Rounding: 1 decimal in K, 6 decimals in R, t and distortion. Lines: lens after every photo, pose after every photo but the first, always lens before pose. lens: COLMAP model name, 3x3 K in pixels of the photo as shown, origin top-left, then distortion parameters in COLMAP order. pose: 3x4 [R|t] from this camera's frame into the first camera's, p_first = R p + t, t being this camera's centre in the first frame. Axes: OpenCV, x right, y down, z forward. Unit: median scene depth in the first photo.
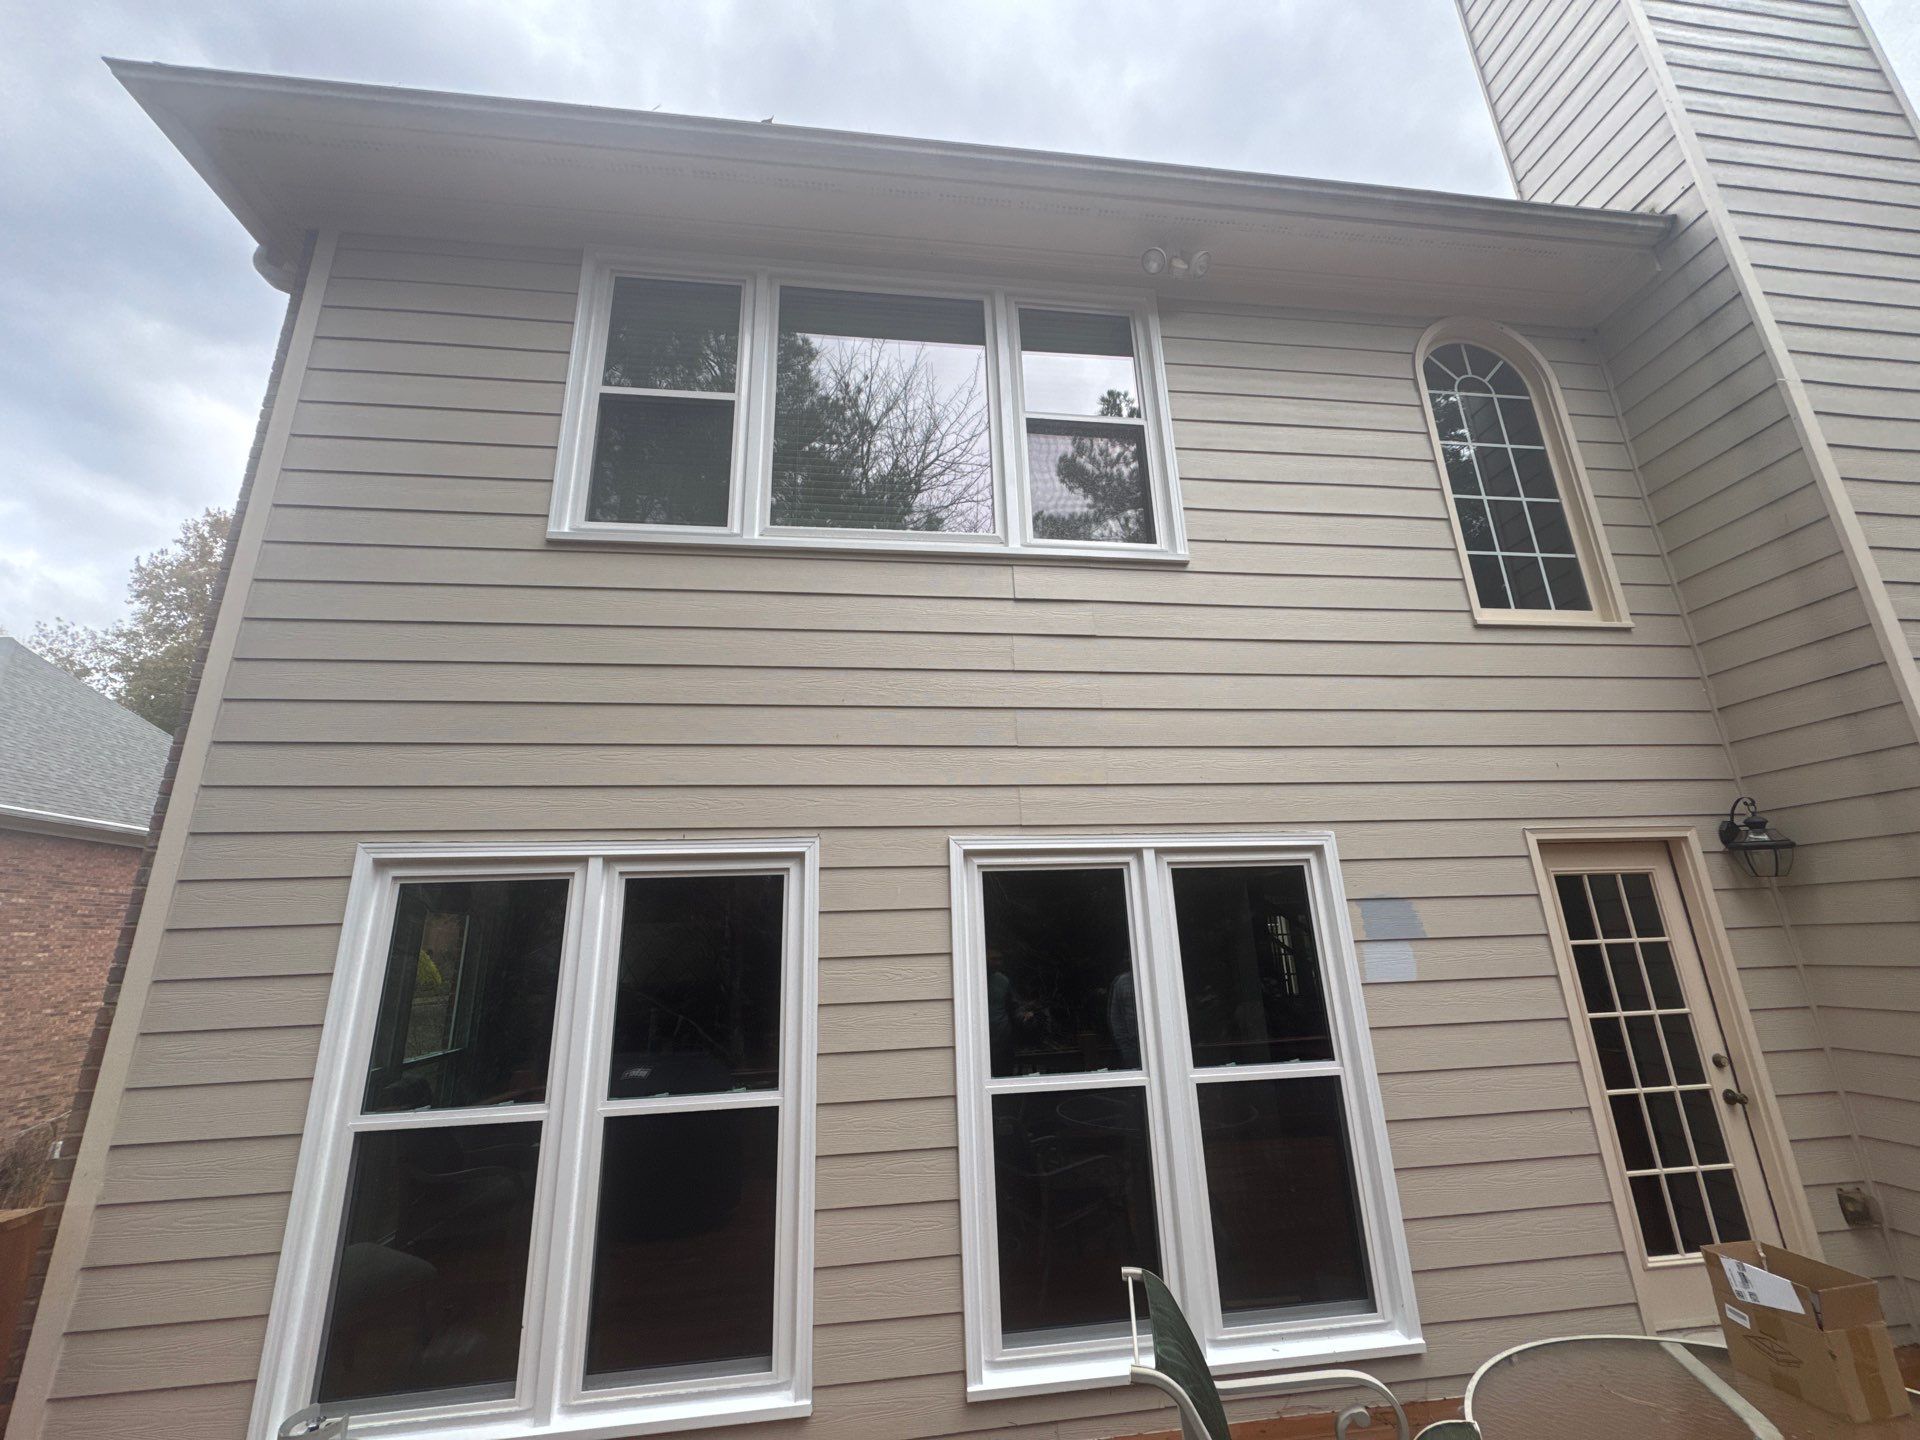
lens RADIAL K [[761.6, 0, 968.3], [0, 761.6, 728.0], [0, 0, 1]] dist [-0.002294, 0.000310]
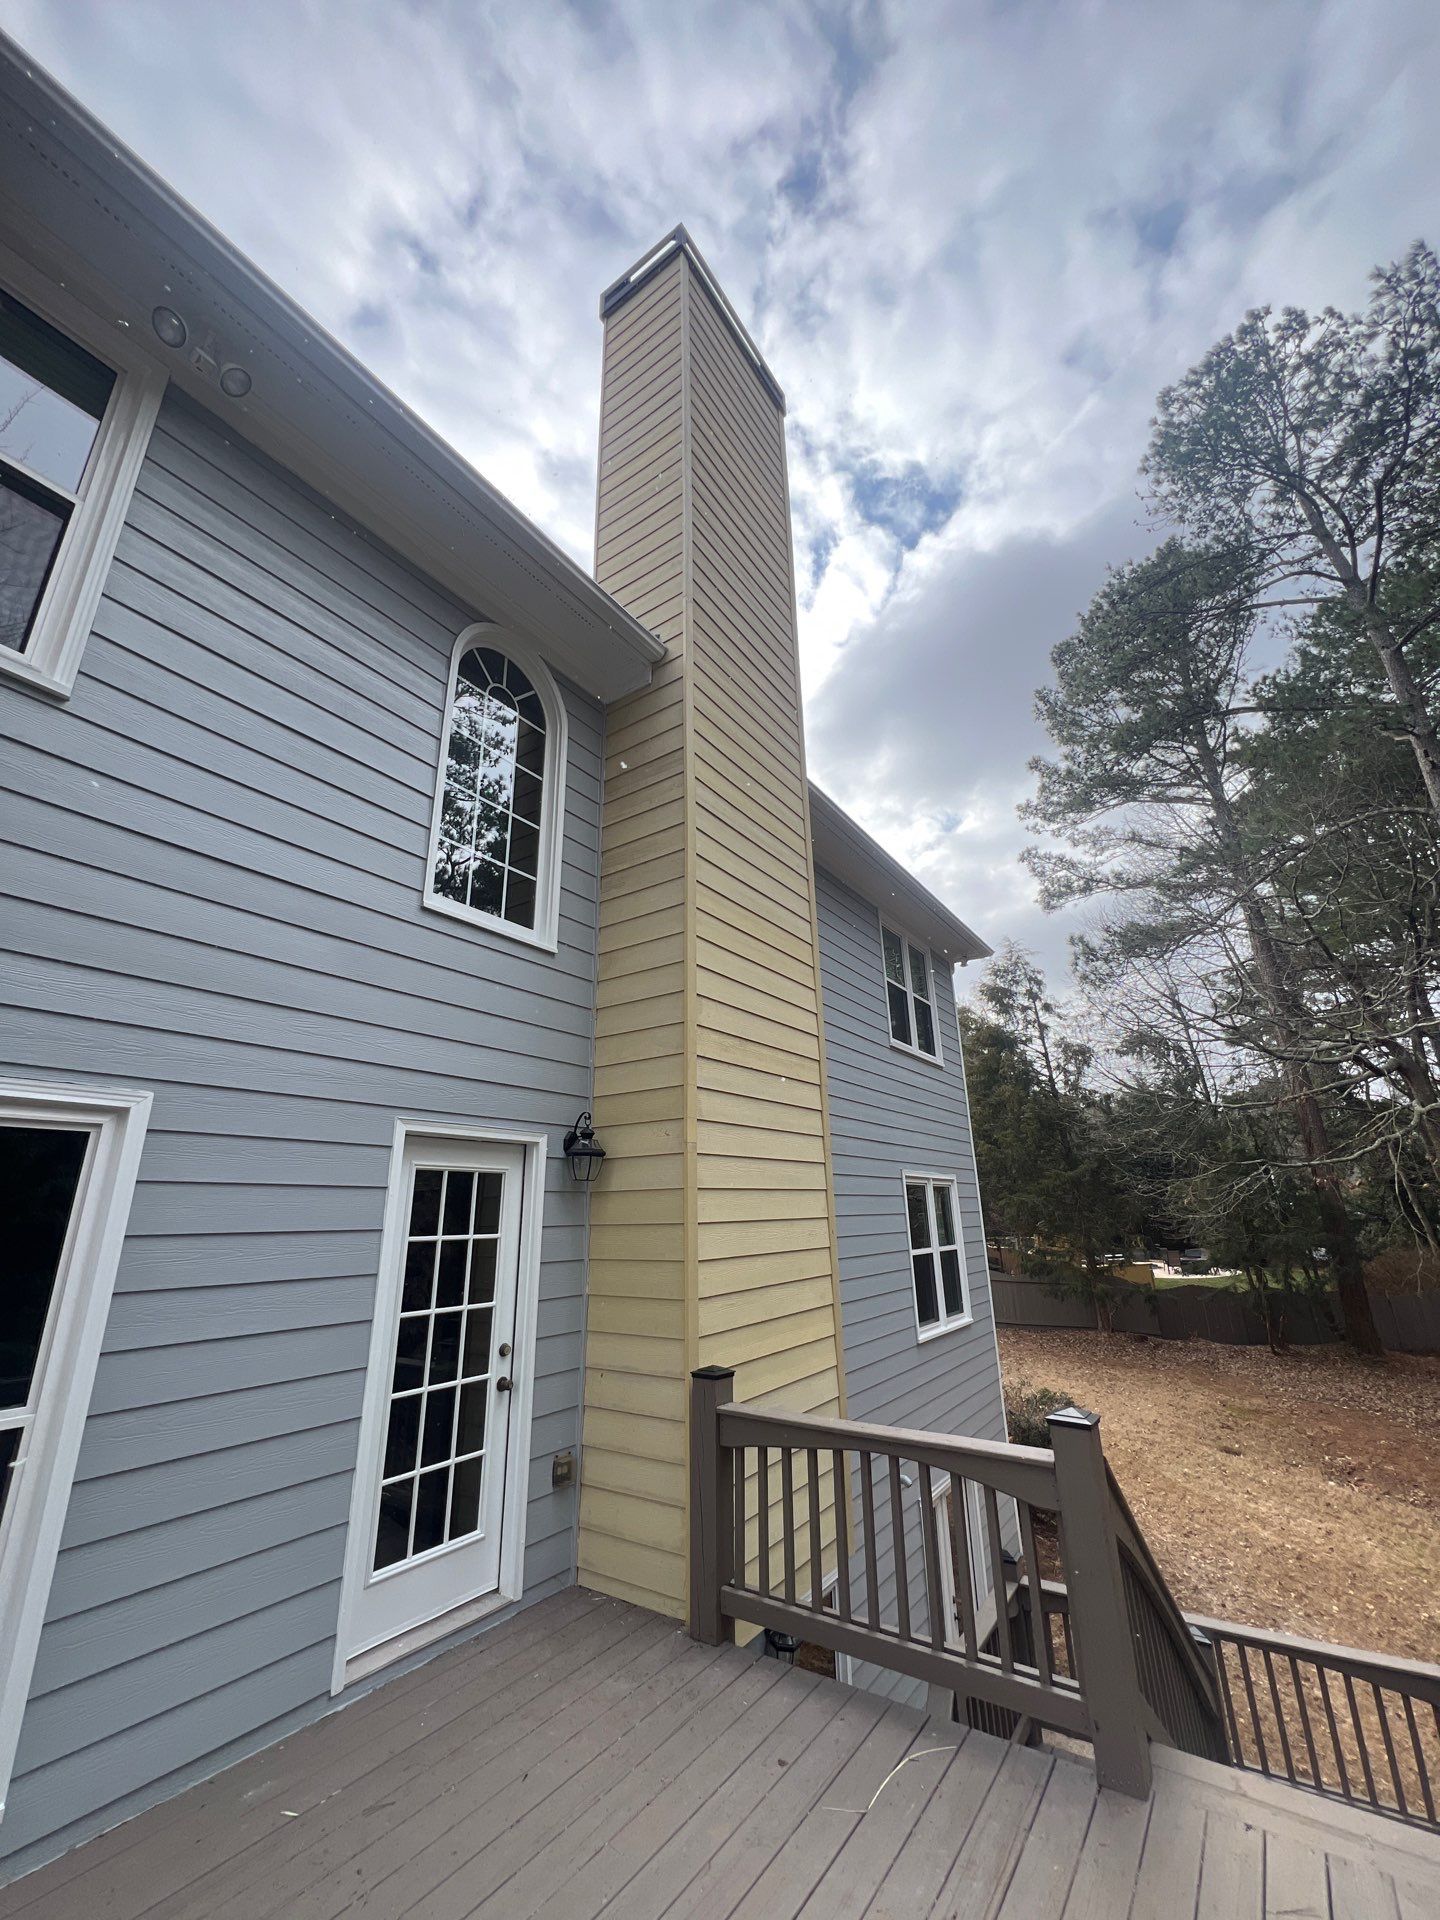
lens RADIAL K [[761.6, 0, 723.0], [0, 761.6, 959.9], [0, 0, 1]] dist [-0.002294, 0.000310]
pose [[0.659297, 0.260150, 0.705442, 0.263397], [-0.213126, 0.964414, -0.156468, 0.001560], [-0.721044, -0.047190, 0.691280, 0.041136]]
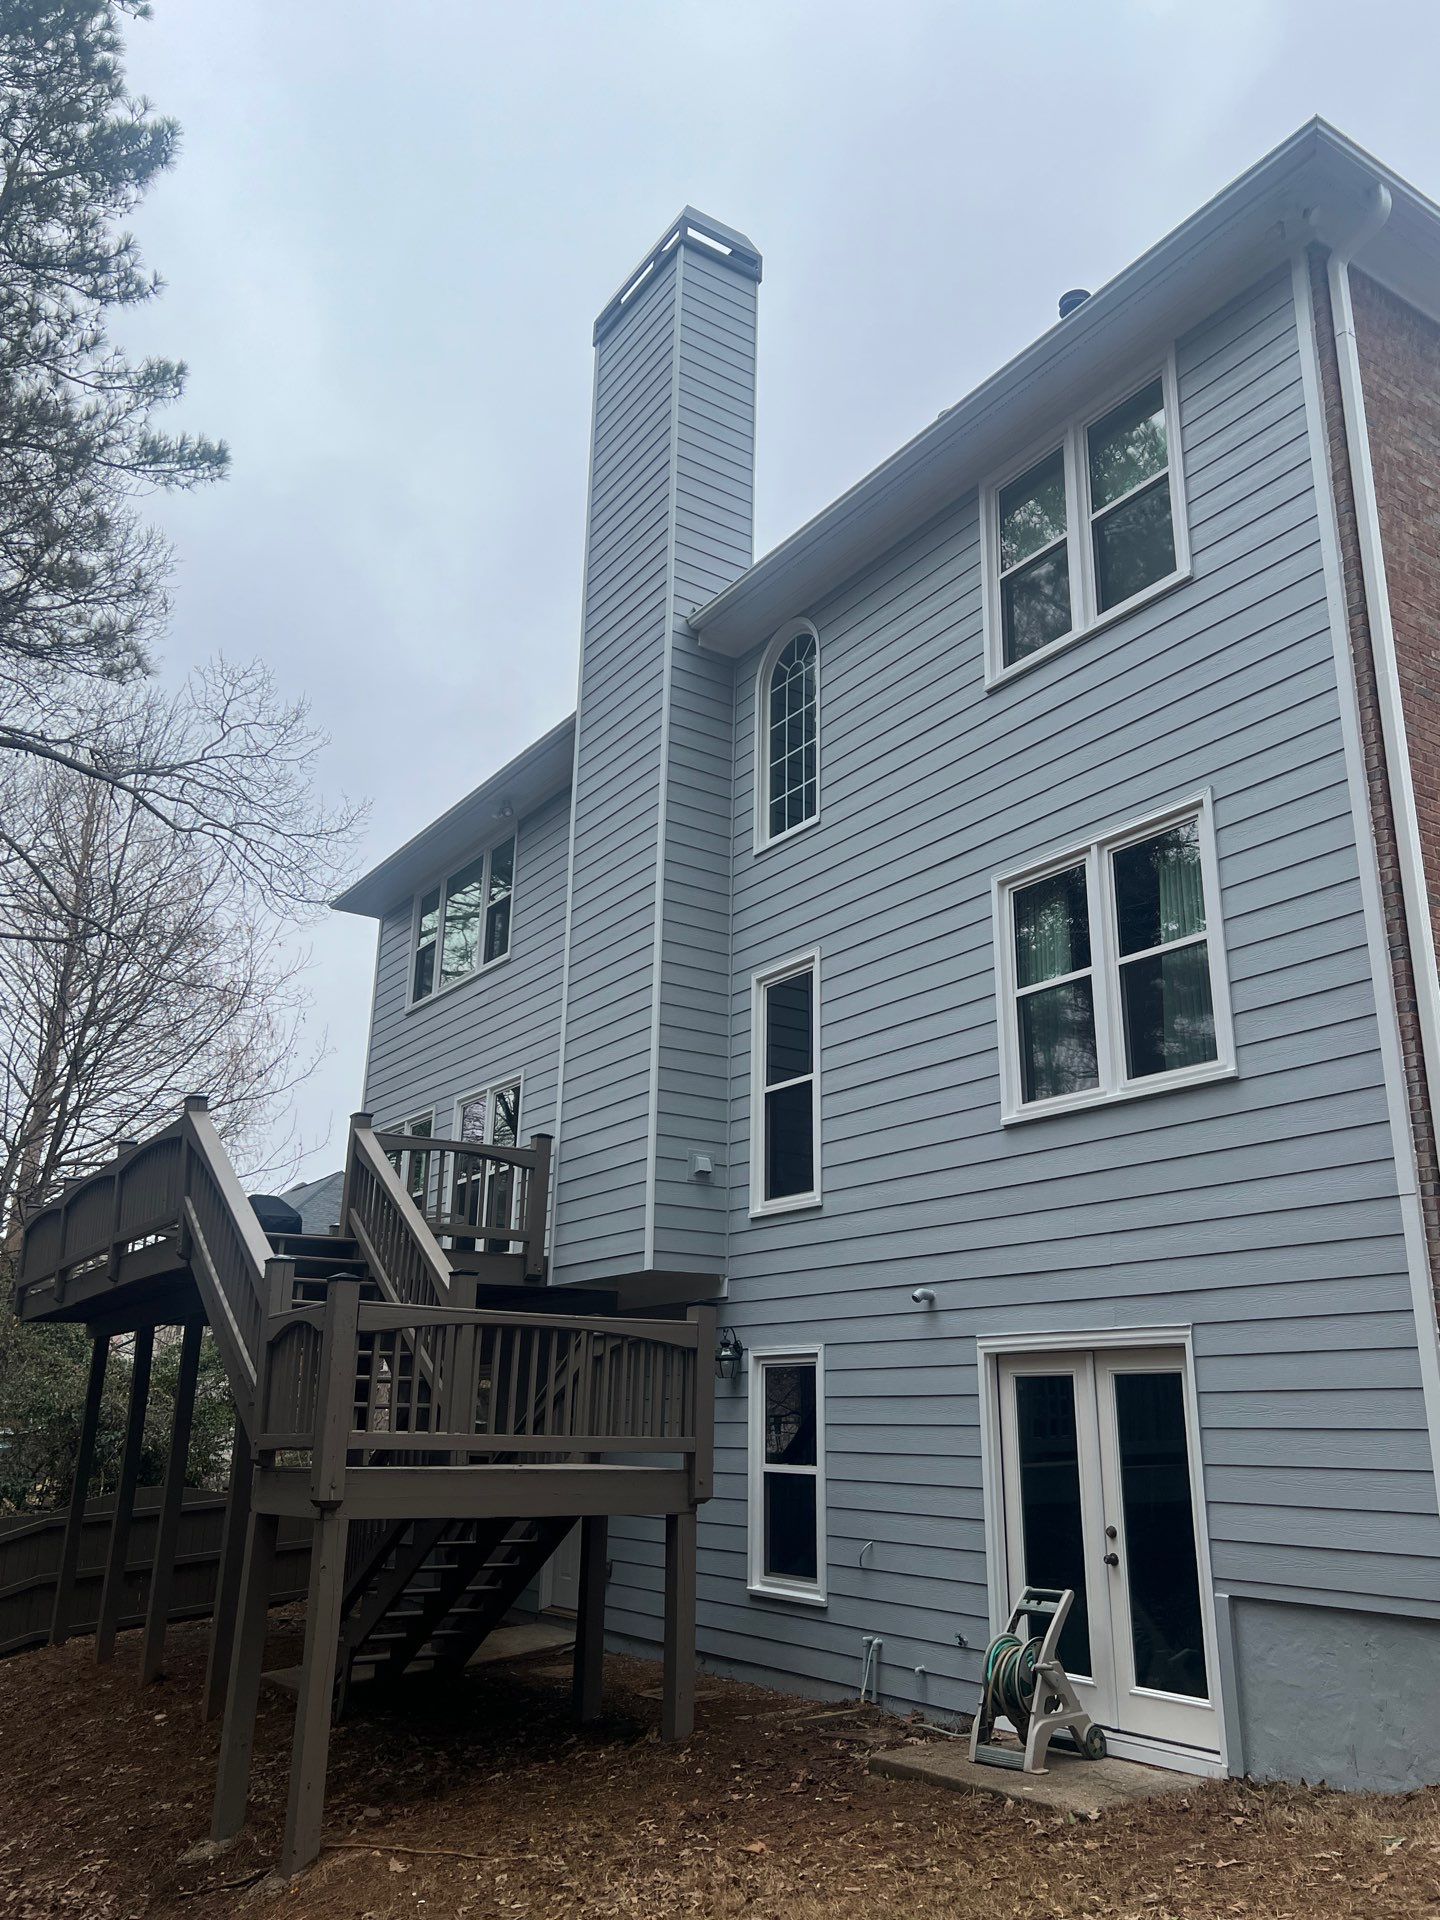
lens RADIAL K [[1451.1, 0, 739.0], [0, 1451.1, 964.6], [0, 0, 1]] dist [0.045121, -0.047607]
pose [[0.456845, -0.226743, -0.860163, 4.374400], [0.215980, 0.966307, -0.140013, 0.555355], [0.862928, -0.121814, 0.490424, -0.523030]]
